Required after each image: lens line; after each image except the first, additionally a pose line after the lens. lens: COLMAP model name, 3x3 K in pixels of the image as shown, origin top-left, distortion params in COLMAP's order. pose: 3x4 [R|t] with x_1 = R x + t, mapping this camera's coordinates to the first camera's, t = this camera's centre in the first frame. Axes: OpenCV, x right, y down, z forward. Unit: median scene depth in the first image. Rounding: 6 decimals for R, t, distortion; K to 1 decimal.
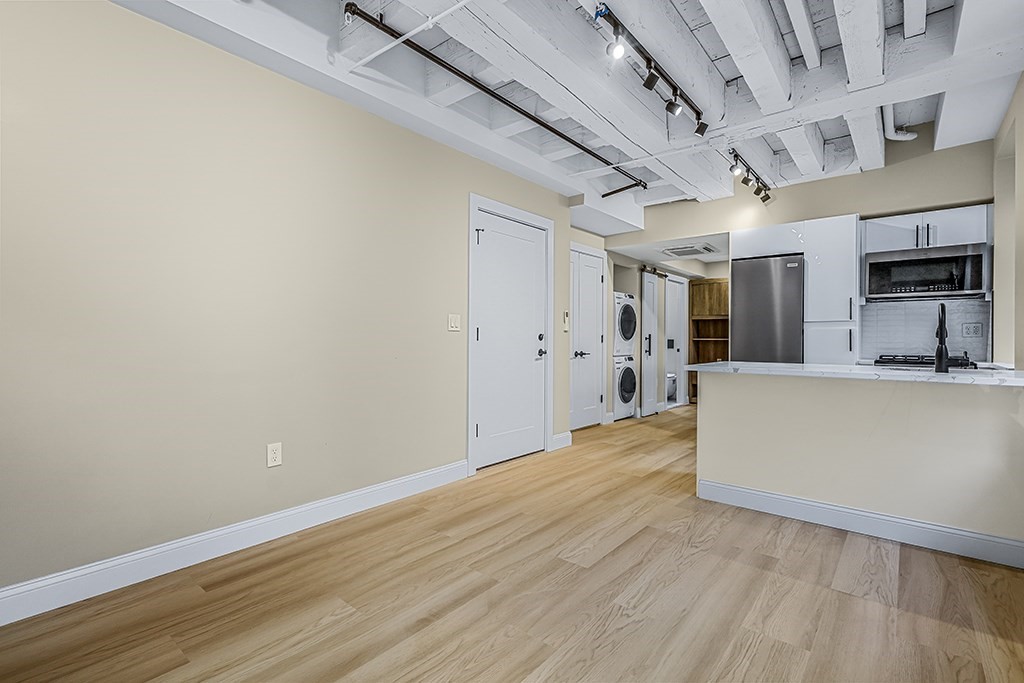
lens RADIAL K [[479.1, 0, 508.0], [0, 479.1, 341.0], [0, 0, 1]] dist [0.005318, 0.001110]
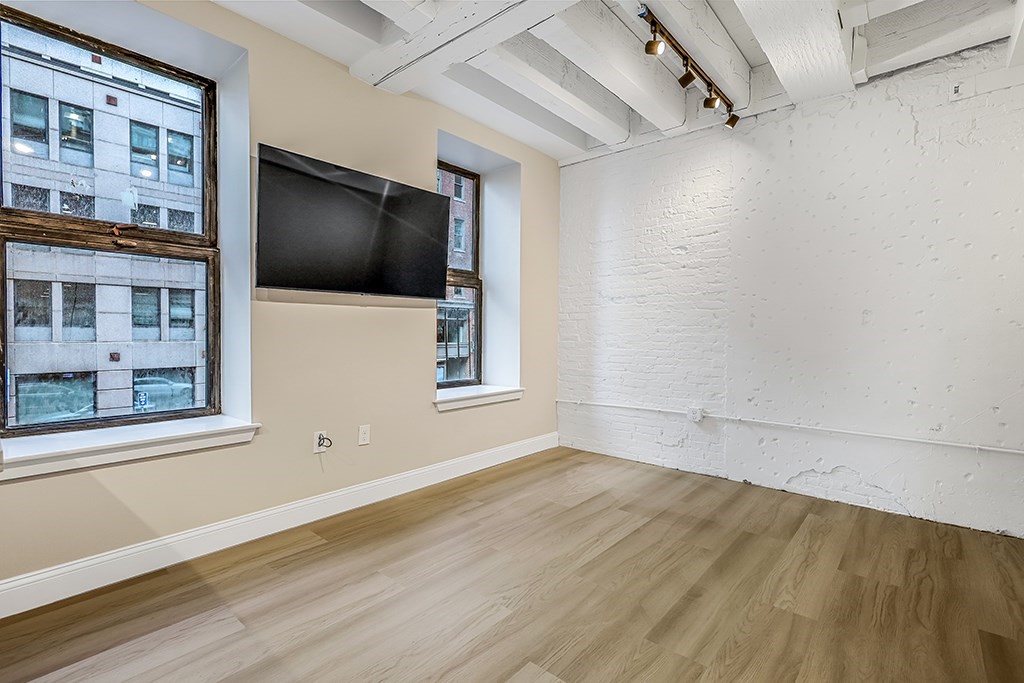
lens RADIAL K [[479.1, 0, 515.7], [0, 479.1, 339.8], [0, 0, 1]] dist [0.005318, 0.001110]
pose [[-0.999940, -0.009909, 0.004700, 0.542608], [-0.009840, 0.999845, 0.014623, -0.007432], [-0.004844, 0.014575, -0.999882, 4.893697]]
